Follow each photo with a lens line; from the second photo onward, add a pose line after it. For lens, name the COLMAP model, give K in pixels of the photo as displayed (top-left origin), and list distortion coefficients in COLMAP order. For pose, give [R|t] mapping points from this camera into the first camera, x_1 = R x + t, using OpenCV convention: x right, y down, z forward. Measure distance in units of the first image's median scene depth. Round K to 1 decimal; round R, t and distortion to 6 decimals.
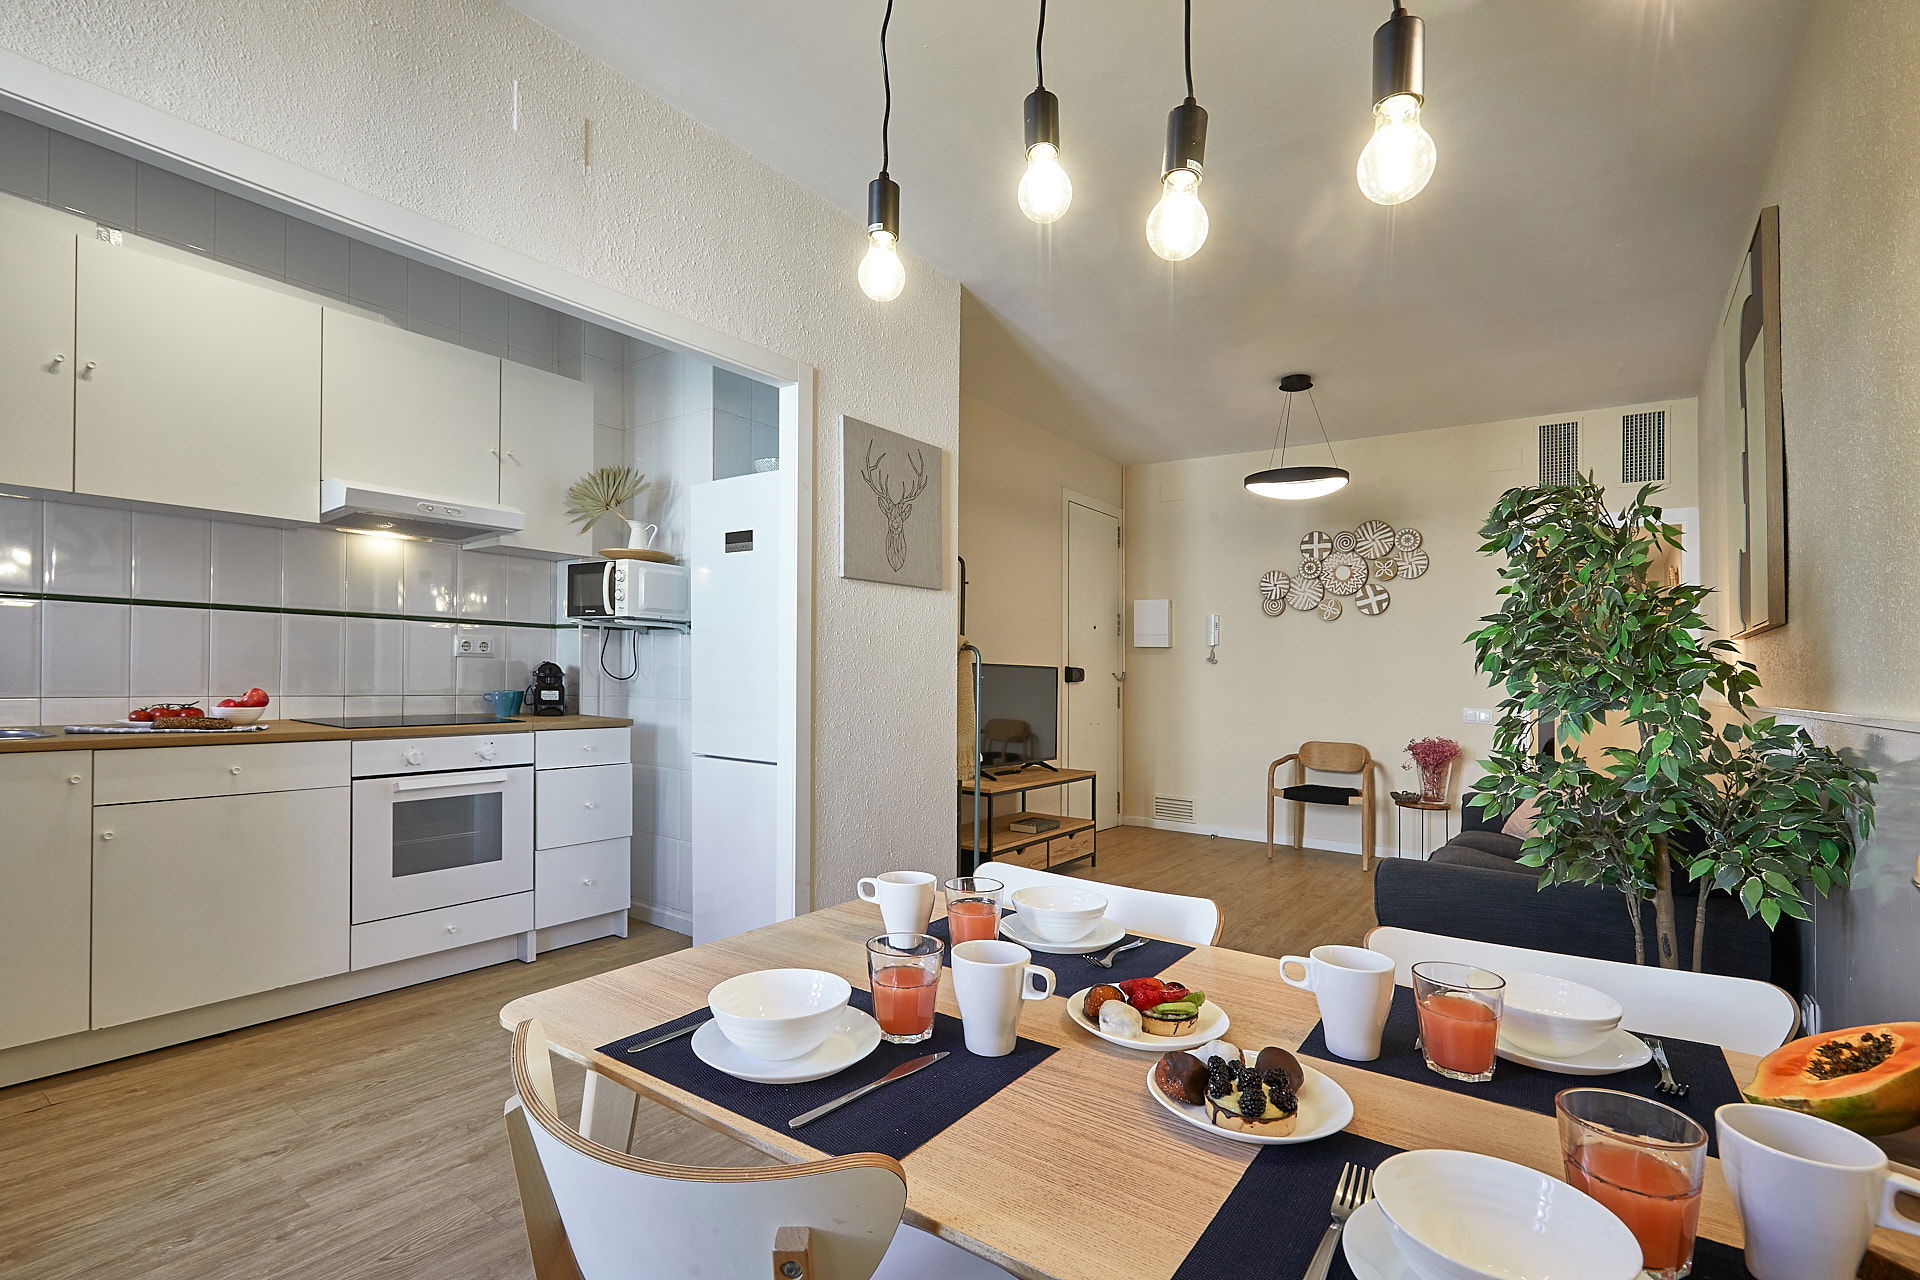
lens RADIAL K [[935.2, 0, 960.5], [0, 935.2, 687.8], [0, 0, 1]] dist [0.013821, -0.001269]
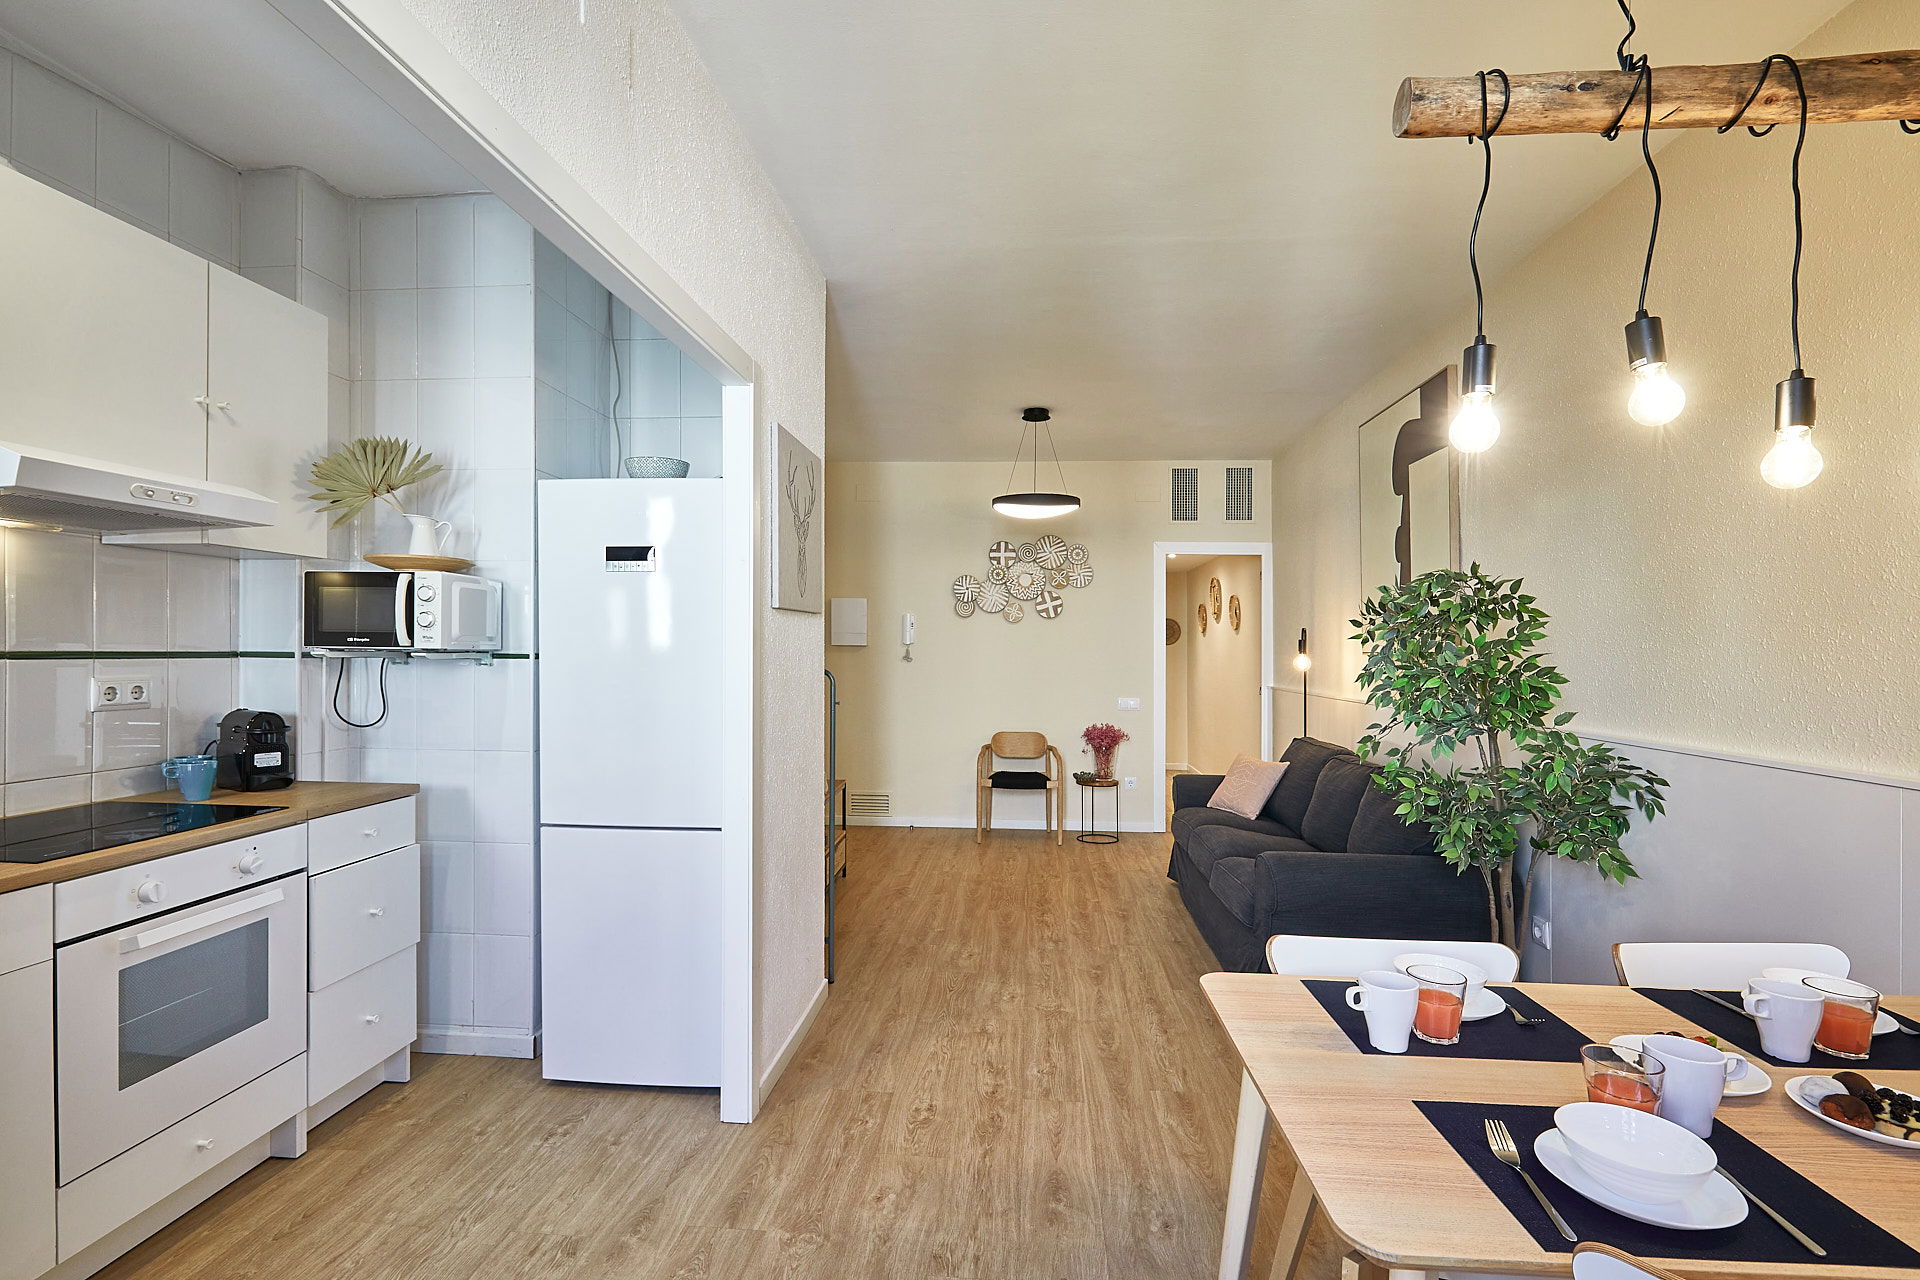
lens RADIAL K [[935.2, 0, 1011.8], [0, 935.2, 664.5], [0, 0, 1]] dist [0.013821, -0.001269]
pose [[0.837449, -0.020576, 0.546129, -0.354088], [0.015134, 0.999781, 0.014461, -0.062854], [-0.546306, -0.003845, 0.837577, 0.124087]]
